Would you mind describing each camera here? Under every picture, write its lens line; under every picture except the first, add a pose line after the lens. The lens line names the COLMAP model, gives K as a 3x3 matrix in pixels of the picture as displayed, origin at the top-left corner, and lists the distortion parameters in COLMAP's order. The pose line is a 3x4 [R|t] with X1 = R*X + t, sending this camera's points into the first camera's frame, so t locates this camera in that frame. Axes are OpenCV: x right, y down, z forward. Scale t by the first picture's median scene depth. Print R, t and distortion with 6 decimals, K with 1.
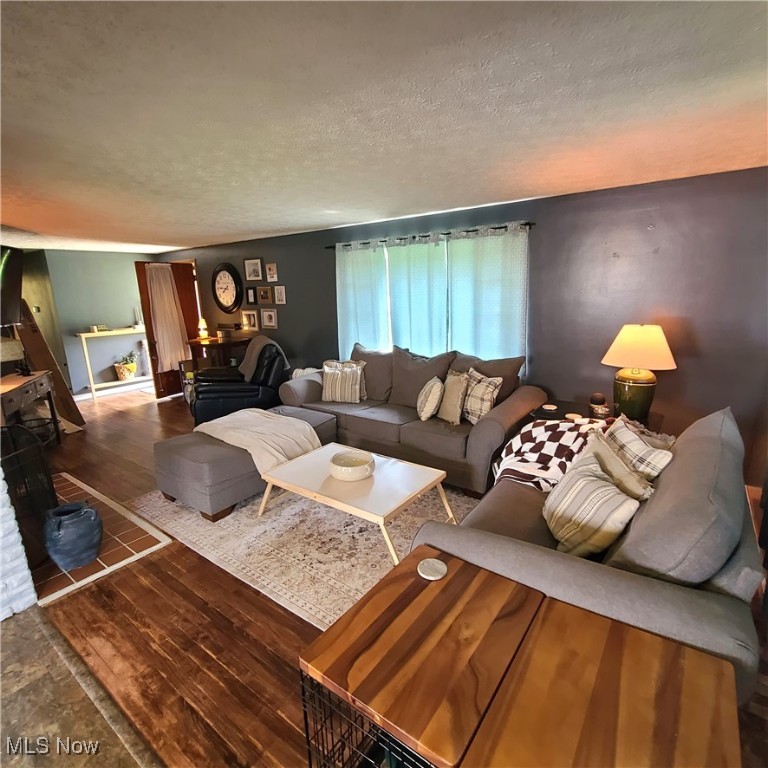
lens RADIAL K [[420.2, 0, 387.9], [0, 420.2, 384.9], [0, 0, 1]] dist [-0.000209, -0.000490]
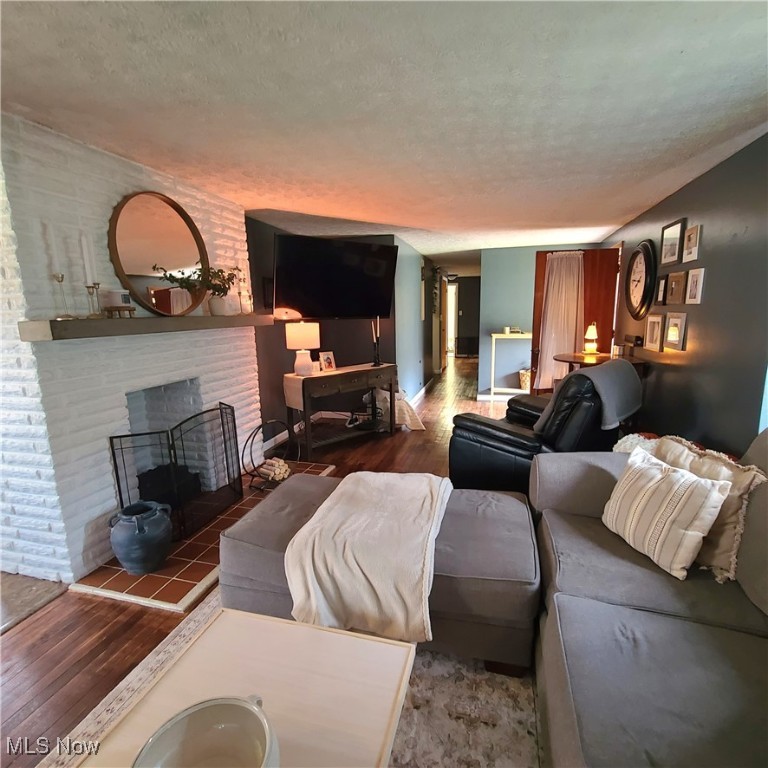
lens RADIAL K [[420.2, 0, 385.4], [0, 420.2, 387.8], [0, 0, 1]] dist [-0.000209, -0.000490]
pose [[0.362964, 0.190927, -0.912033, 0.160521], [-0.202867, 0.971496, 0.122640, -0.130198], [0.909452, 0.140507, 0.391351, 0.772971]]
